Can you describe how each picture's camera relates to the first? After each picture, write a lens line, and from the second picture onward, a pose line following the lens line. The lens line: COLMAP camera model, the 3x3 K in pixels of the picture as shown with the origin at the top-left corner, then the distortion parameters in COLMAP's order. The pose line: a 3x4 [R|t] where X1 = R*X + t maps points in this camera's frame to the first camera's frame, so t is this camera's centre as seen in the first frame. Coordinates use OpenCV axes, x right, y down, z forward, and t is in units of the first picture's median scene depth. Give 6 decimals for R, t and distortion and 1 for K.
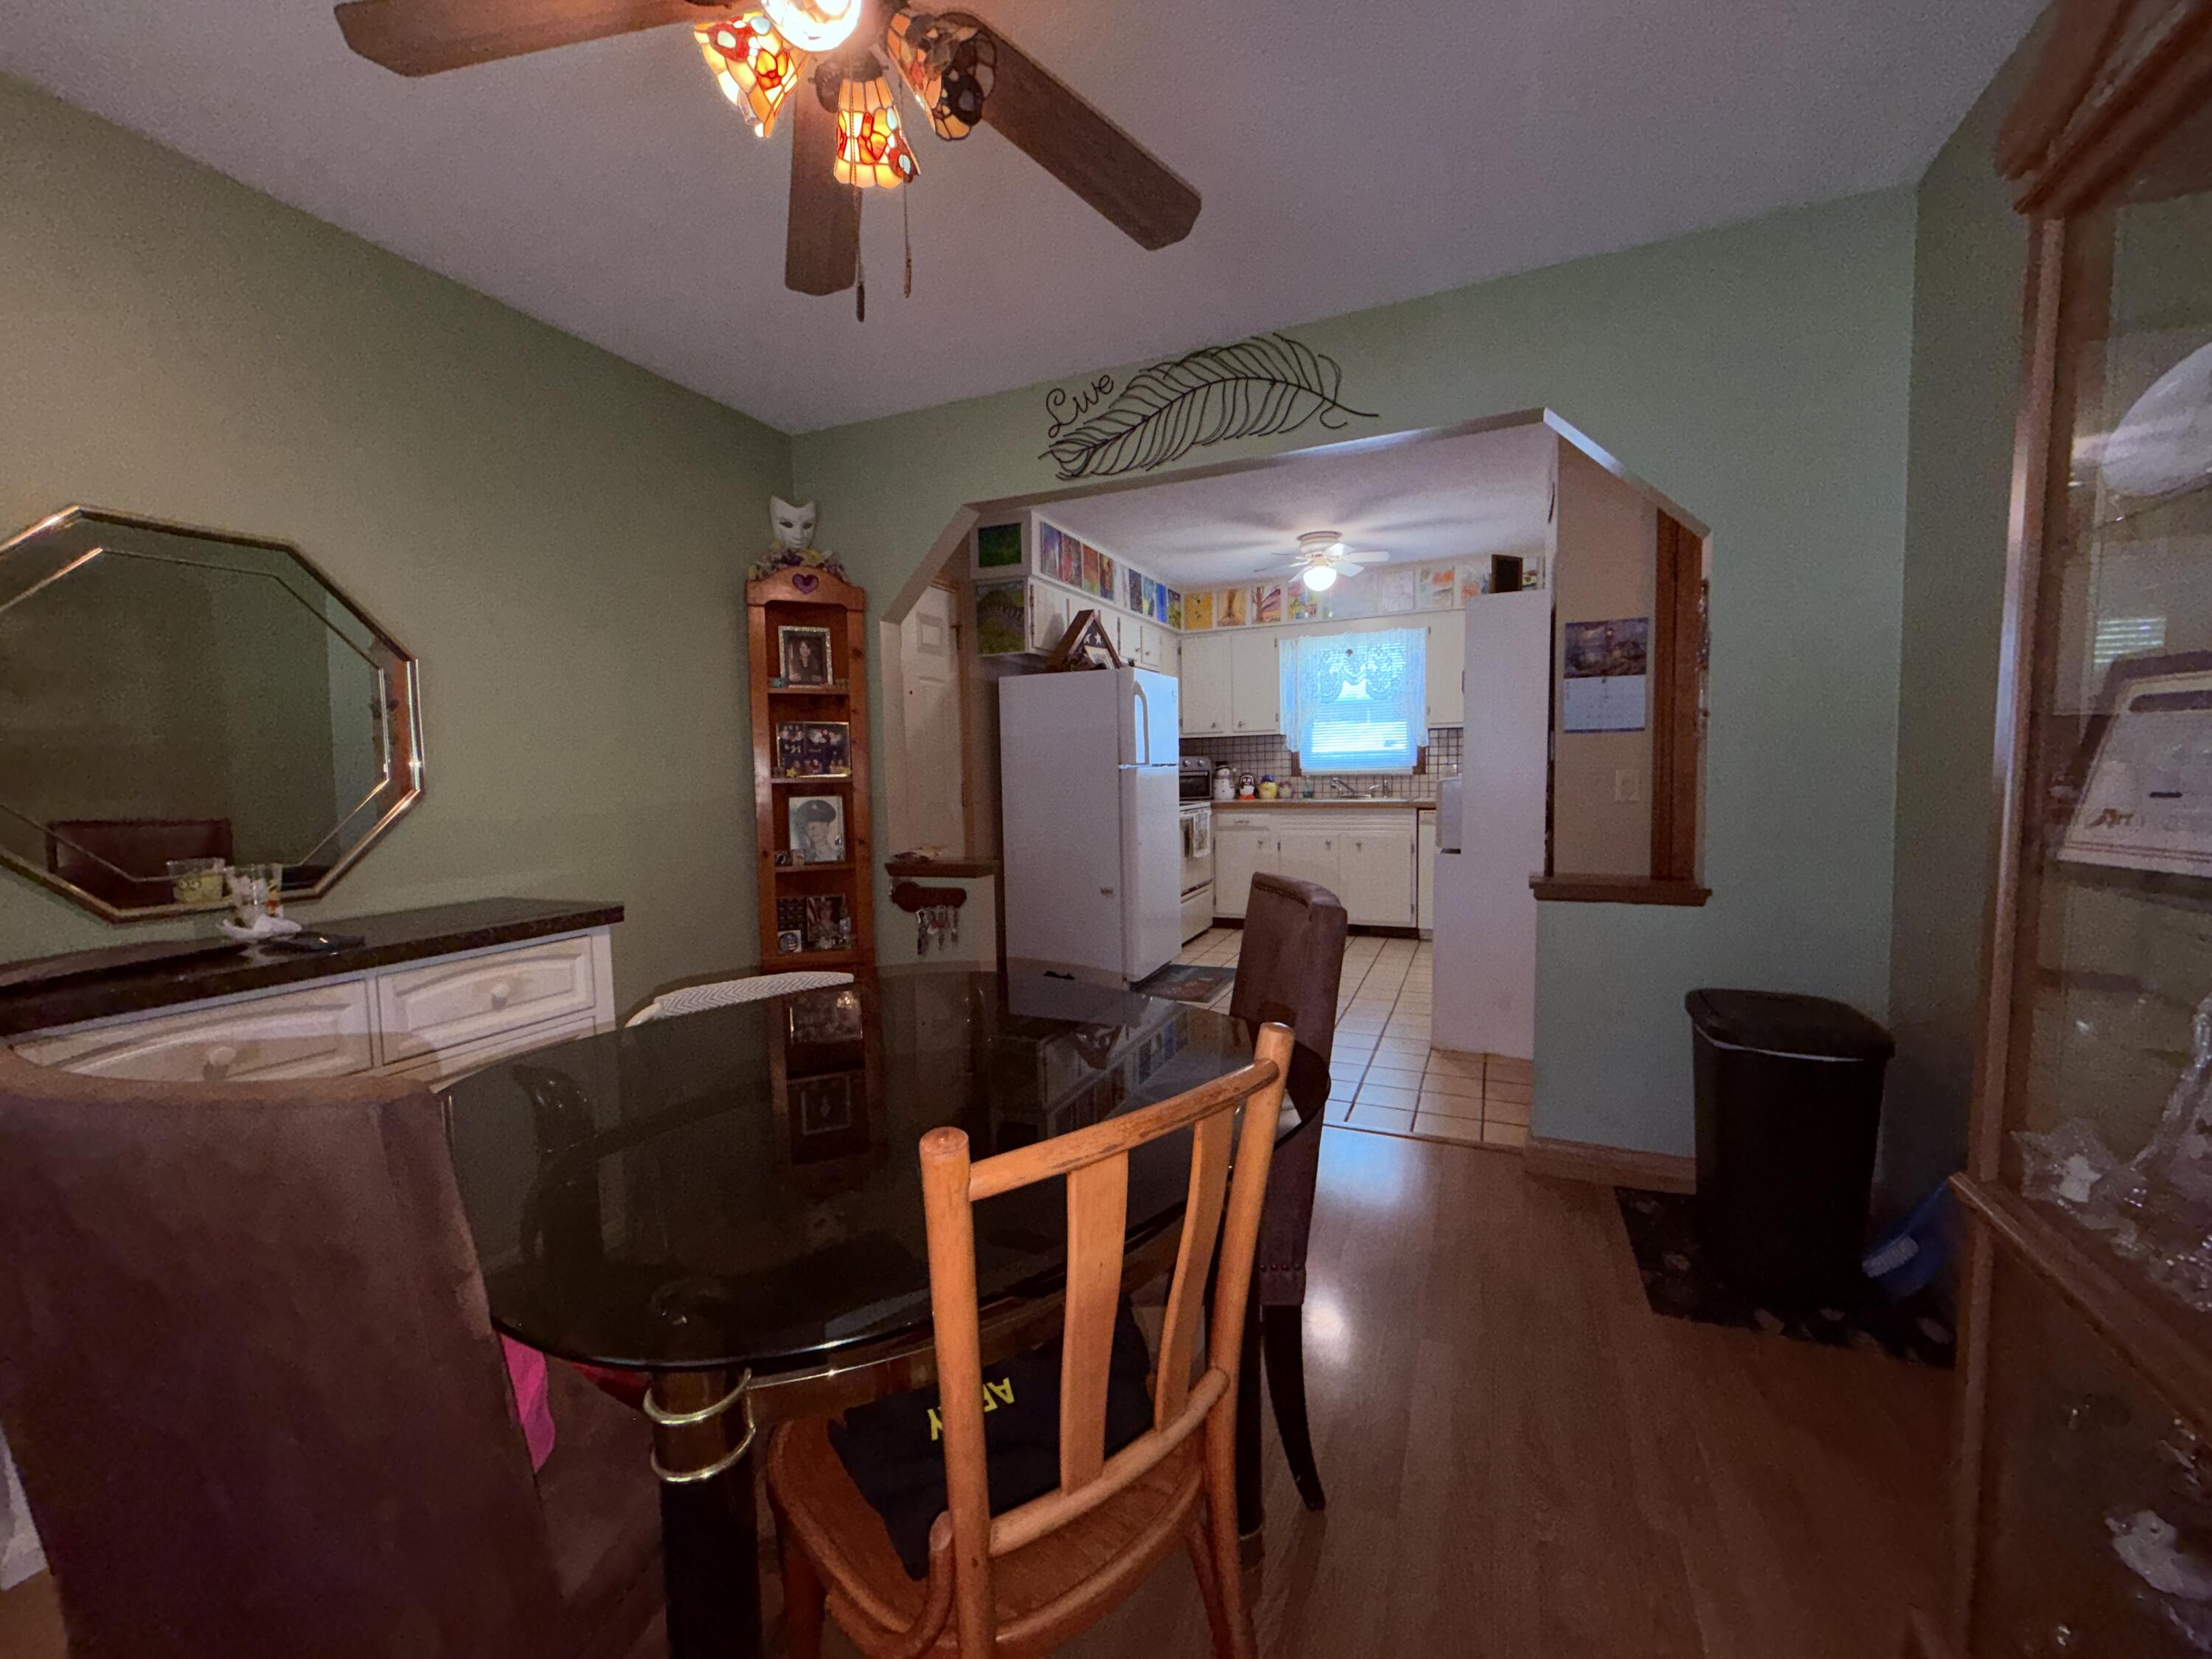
lens RADIAL K [[881.4, 0, 1100.4], [0, 881.4, 833.4], [0, 0, 1]] dist [-0.003329, -0.000025]
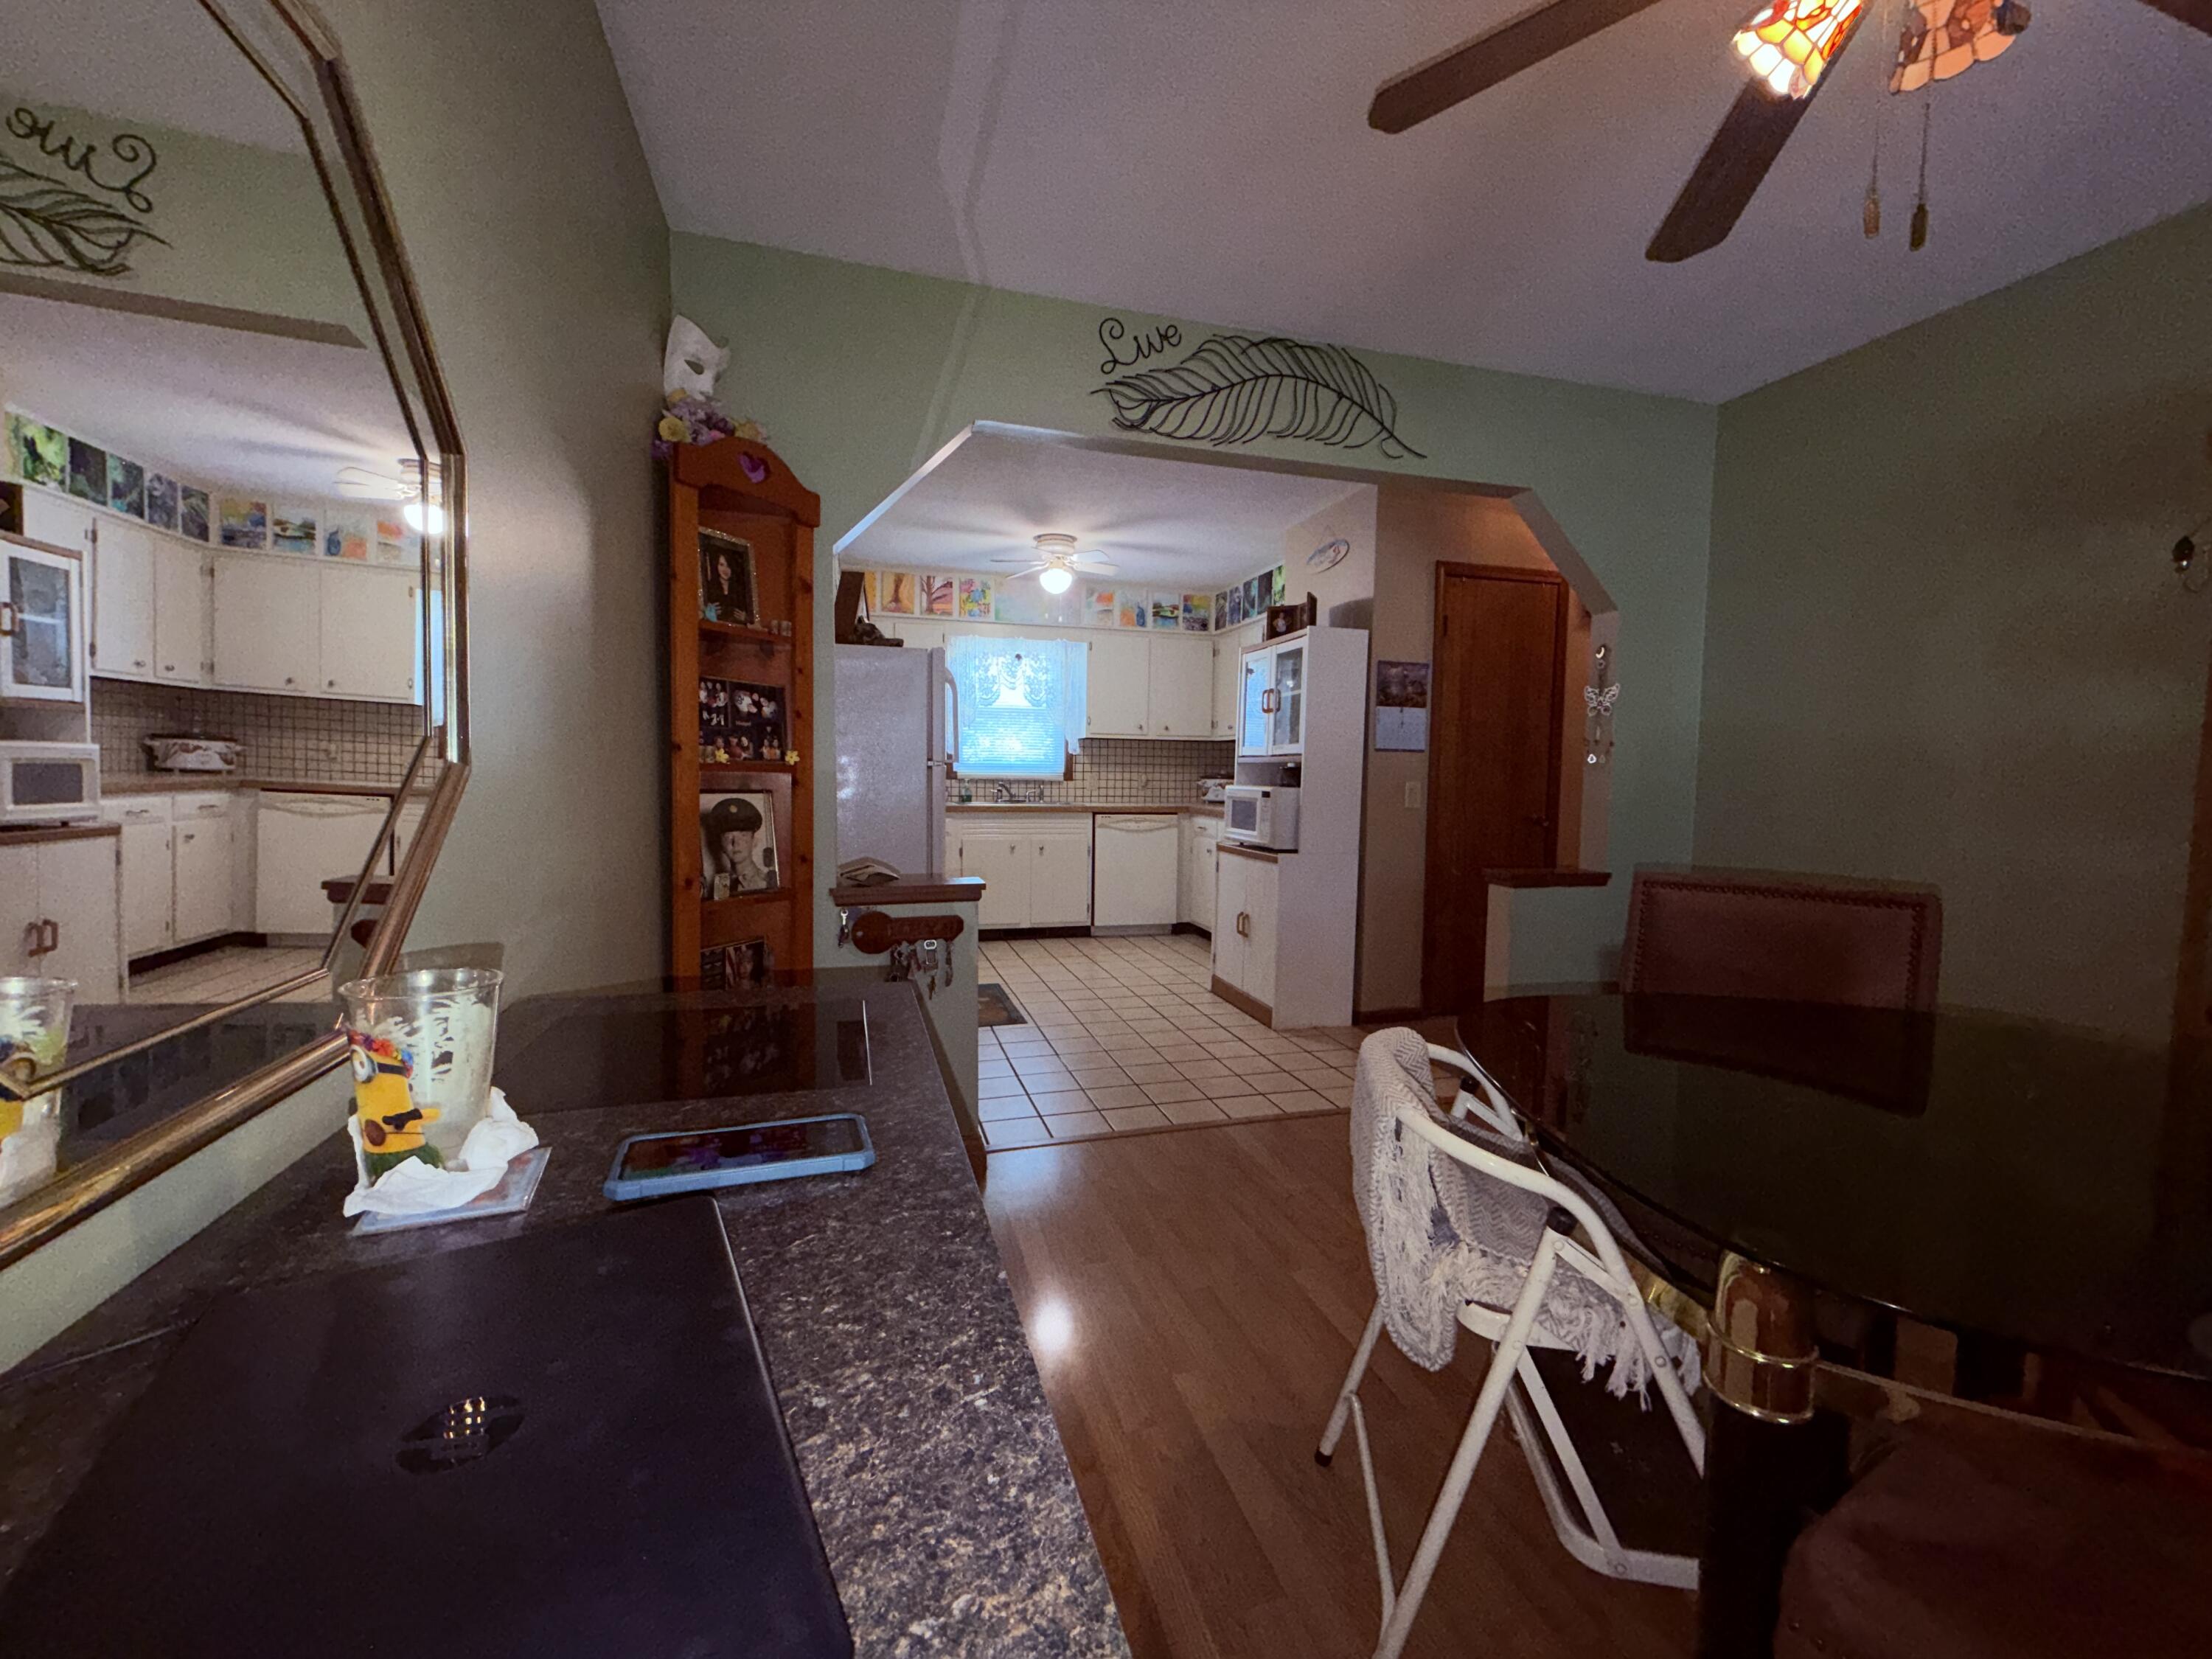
lens RADIAL K [[881.4, 0, 1101.7], [0, 881.4, 832.7], [0, 0, 1]] dist [-0.003329, -0.000025]
pose [[0.764106, -0.012188, 0.644975, -0.537726], [0.015729, 0.999876, 0.000261, -0.008057], [-0.644898, 0.009946, 0.764204, 0.318851]]
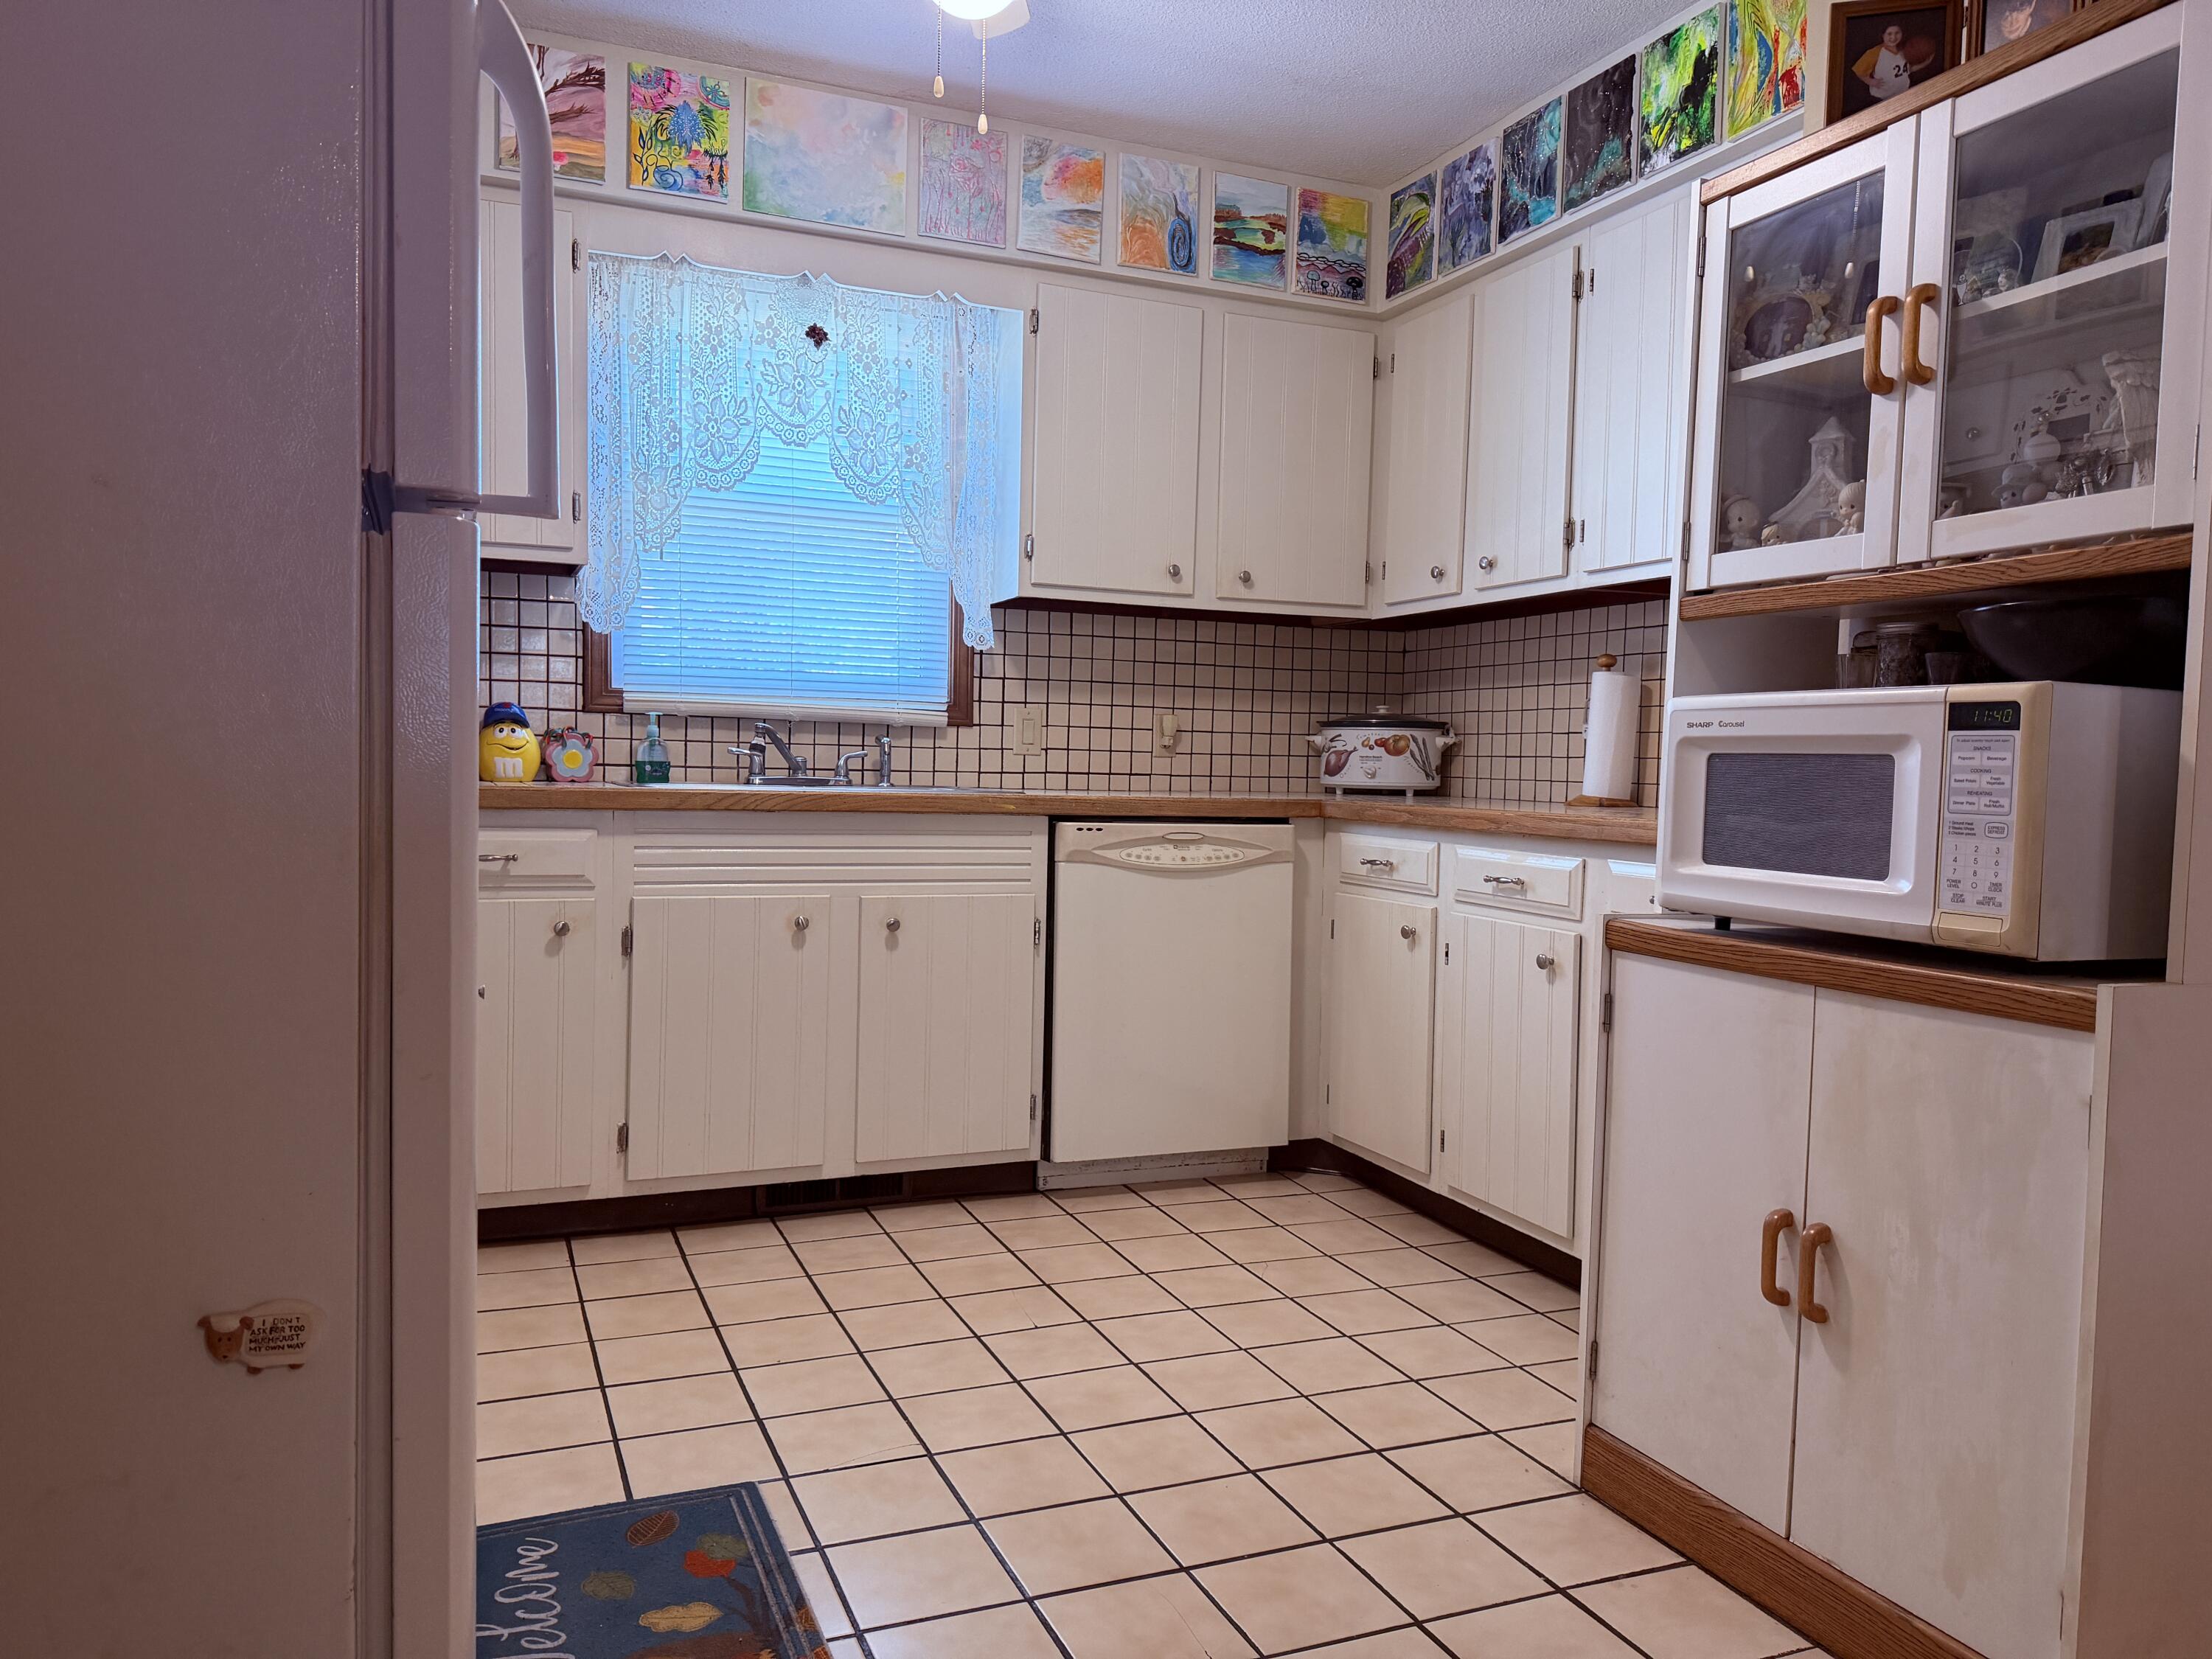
lens RADIAL K [[1553.0, 0, 1114.6], [0, 1553.0, 840.7], [0, 0, 1]] dist [0.048447, -0.067633]
pose [[0.683177, 0.003070, 0.730246, -0.114775], [0.014812, 0.999727, -0.018060, -0.013362], [-0.730102, 0.023154, 0.682945, 0.969502]]
